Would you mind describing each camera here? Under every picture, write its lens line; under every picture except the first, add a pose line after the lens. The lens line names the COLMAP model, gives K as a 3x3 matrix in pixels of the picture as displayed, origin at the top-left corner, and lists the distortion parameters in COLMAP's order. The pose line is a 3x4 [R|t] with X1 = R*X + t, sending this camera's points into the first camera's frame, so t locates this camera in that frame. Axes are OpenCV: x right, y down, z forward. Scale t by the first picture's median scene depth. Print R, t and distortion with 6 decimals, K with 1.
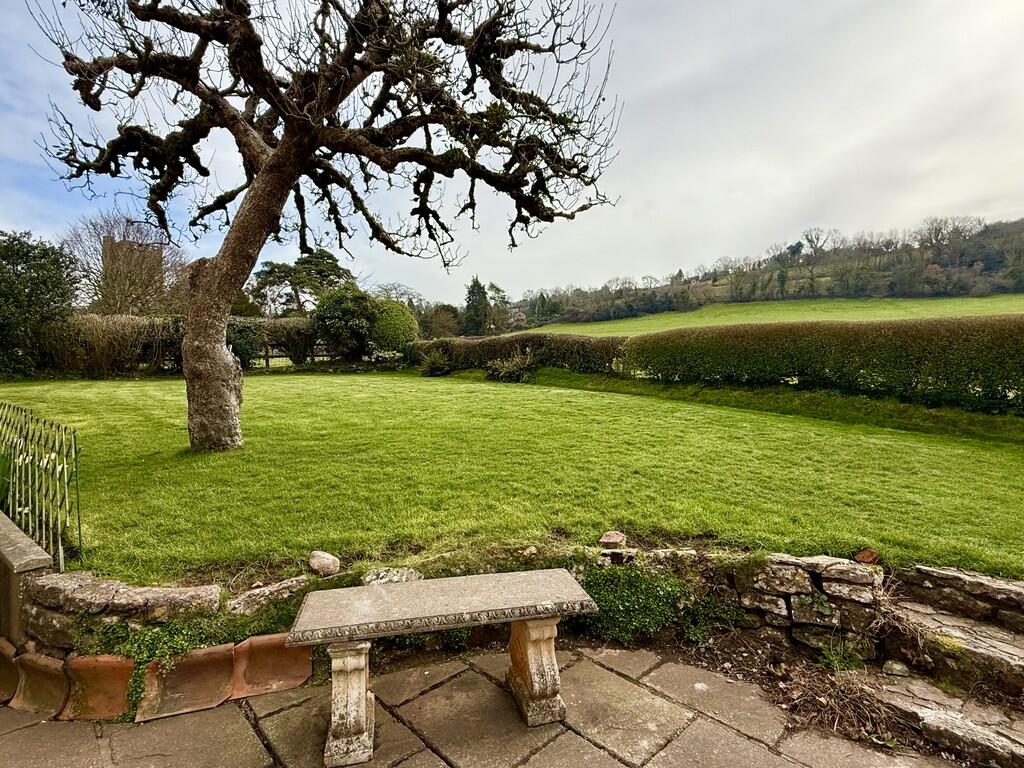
lens RADIAL K [[521.6, 0, 513.9], [0, 521.6, 384.0], [0, 0, 1]] dist [0.003178, -0.000468]
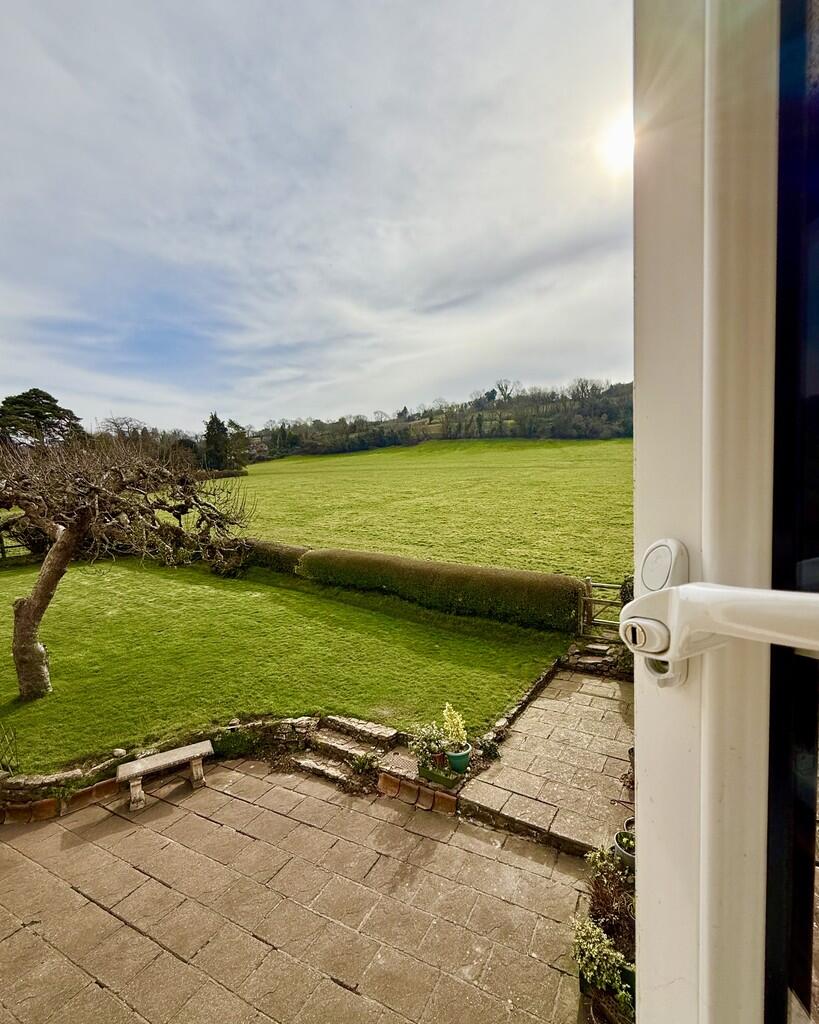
lens RADIAL K [[464.4, 0, 425.4], [0, 464.4, 528.6], [0, 0, 1]] dist [0.000974, -0.000265]
pose [[0.942491, -0.049006, 0.330620, 0.112110], [0.030929, 0.997736, 0.059722, -0.254031], [-0.332798, -0.046061, 0.941873, -0.490527]]
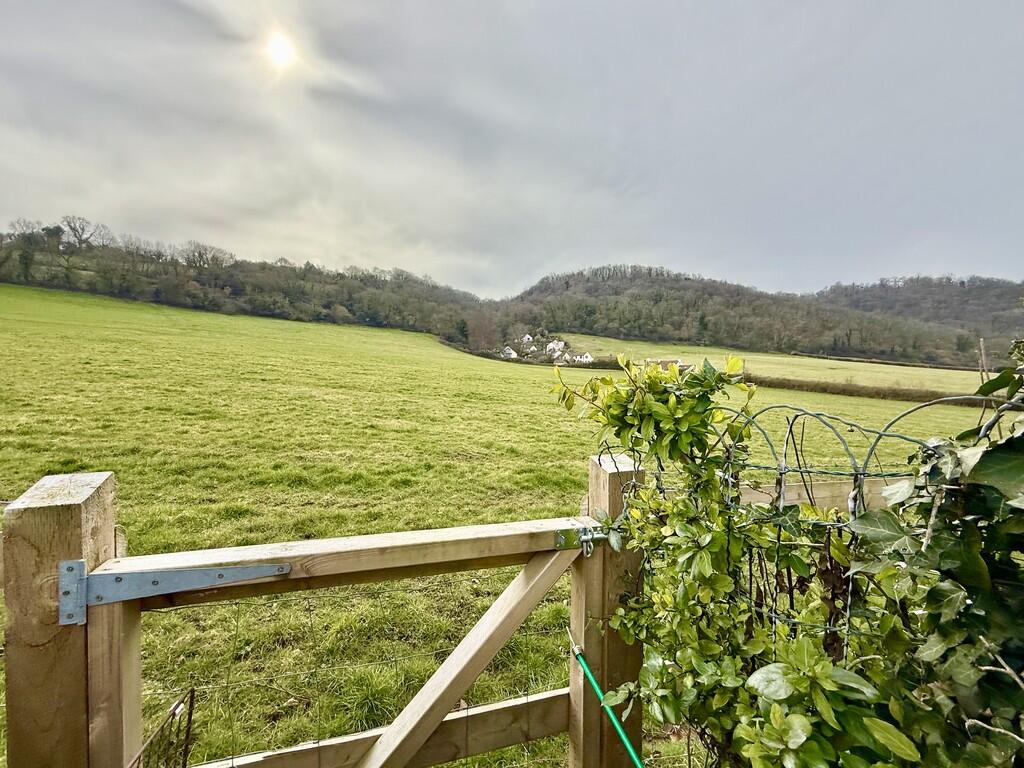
lens RADIAL K [[447.5, 0, 511.7], [0, 447.5, 384.2], [0, 0, 1]] dist [0.000528, -0.000246]
pose [[0.292328, -0.004285, 0.956308, 0.776946], [-0.003508, 0.999978, 0.005553, -0.081675], [-0.956312, -0.004978, 0.292307, 0.312238]]
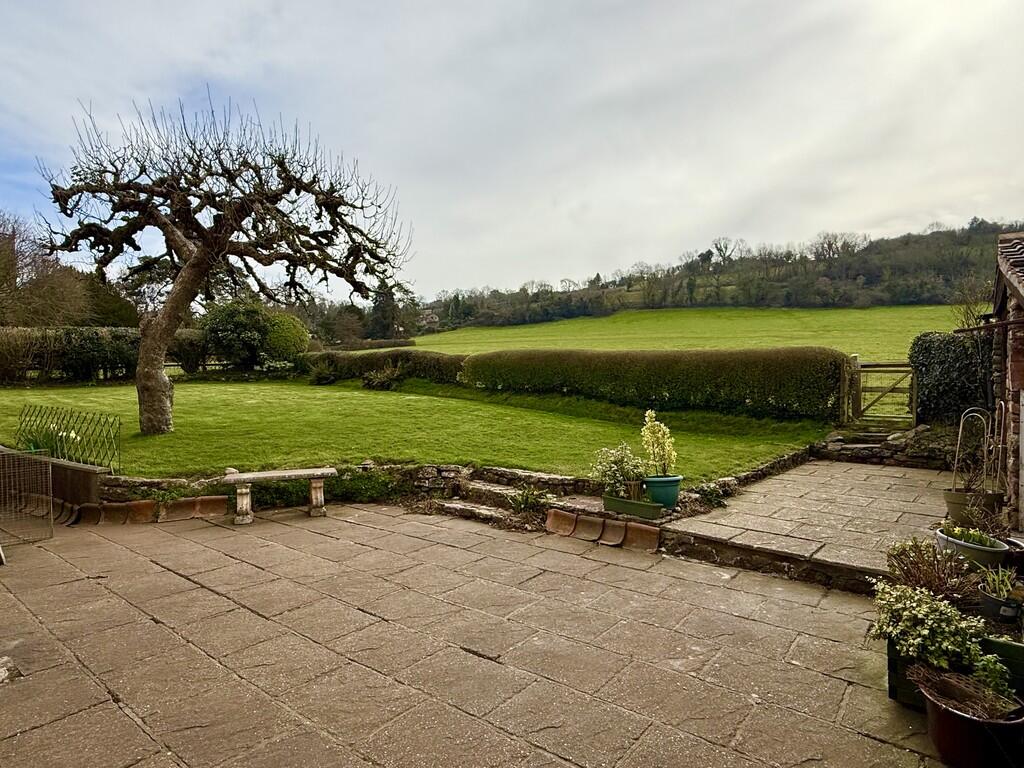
lens RADIAL K [[556.2, 0, 511.6], [0, 556.2, 385.5], [0, 0, 1]] dist [0.000238, 0.001333]
pose [[0.989125, -0.000854, 0.147076, 0.130365], [0.002031, 0.999967, -0.007853, -0.004825], [-0.147064, 0.008066, 0.989094, -0.422176]]
